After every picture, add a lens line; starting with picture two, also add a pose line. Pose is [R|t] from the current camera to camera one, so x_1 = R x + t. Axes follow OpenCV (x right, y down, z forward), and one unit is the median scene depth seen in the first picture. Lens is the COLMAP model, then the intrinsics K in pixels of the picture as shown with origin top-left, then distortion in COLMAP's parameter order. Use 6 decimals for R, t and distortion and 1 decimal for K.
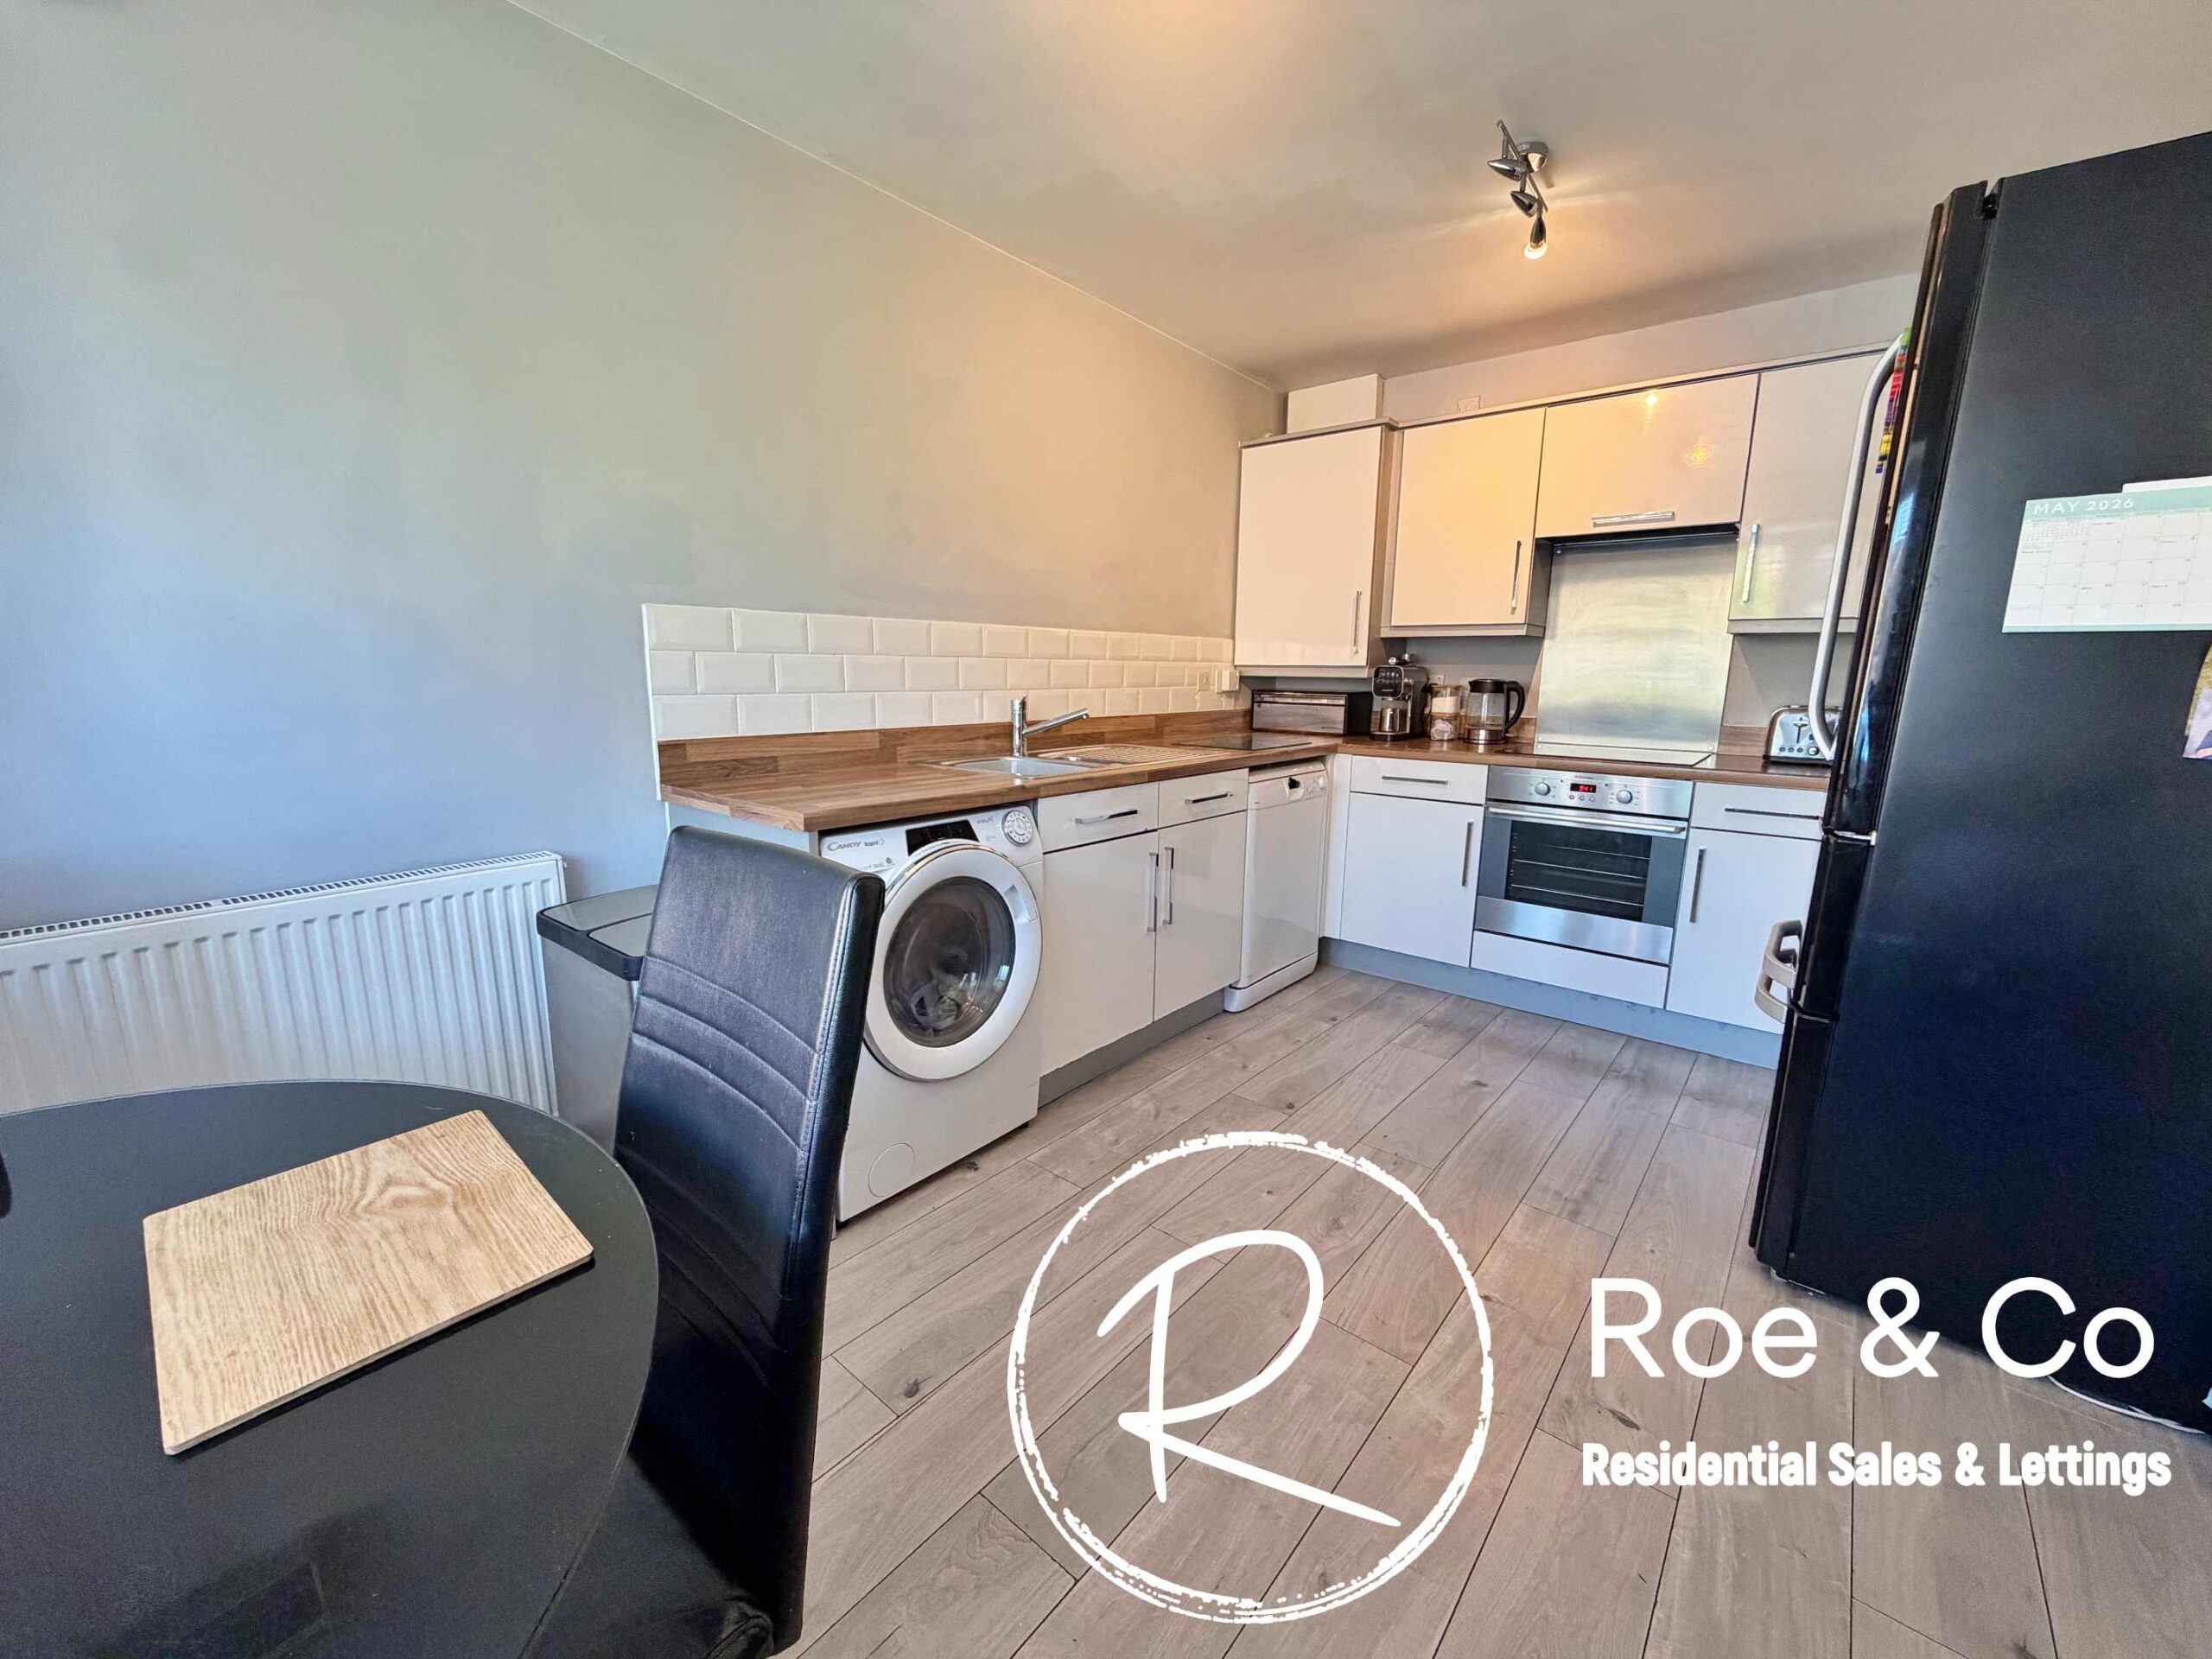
lens RADIAL K [[881.2, 0, 1096.9], [0, 881.2, 834.9], [0, 0, 1]] dist [-0.000617, -0.000202]
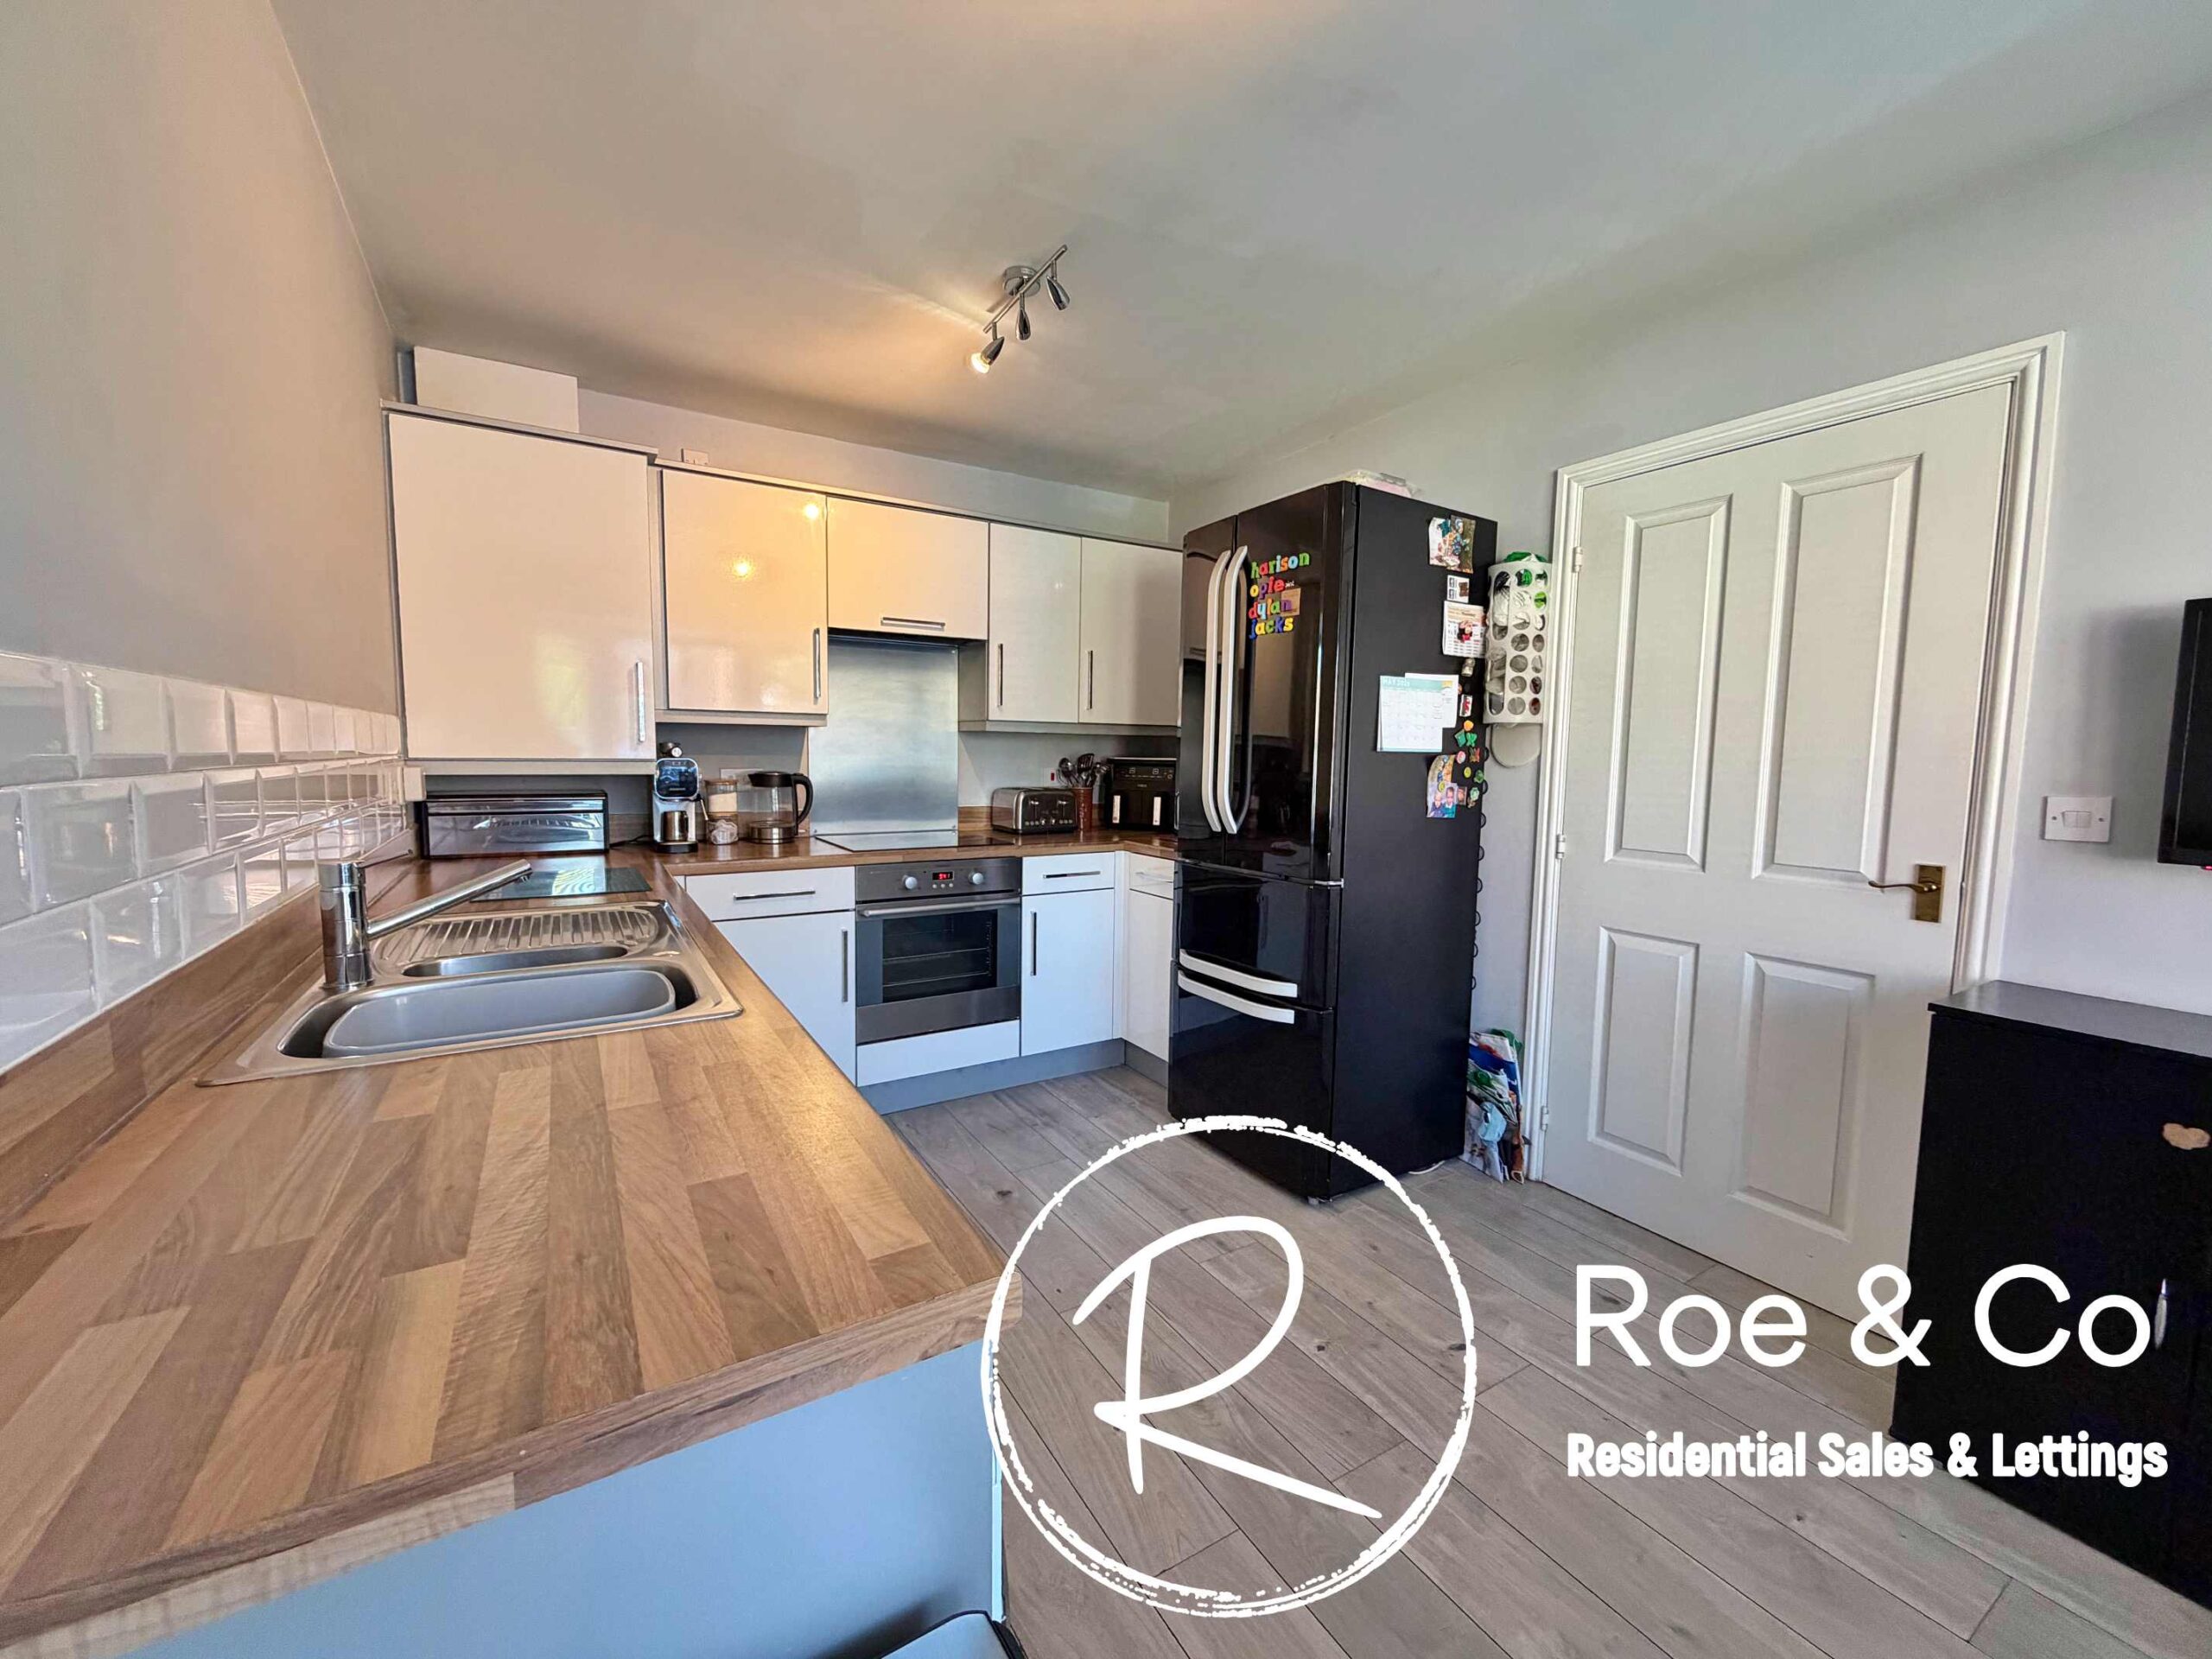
lens RADIAL K [[881.2, 0, 1105.8], [0, 881.2, 830.4], [0, 0, 1]] dist [-0.000617, -0.000202]
pose [[0.306813, -0.091694, 0.947342, -0.341669], [0.166728, 0.985135, 0.041355, -0.108561], [-0.937053, 0.145260, 0.317541, 0.448131]]
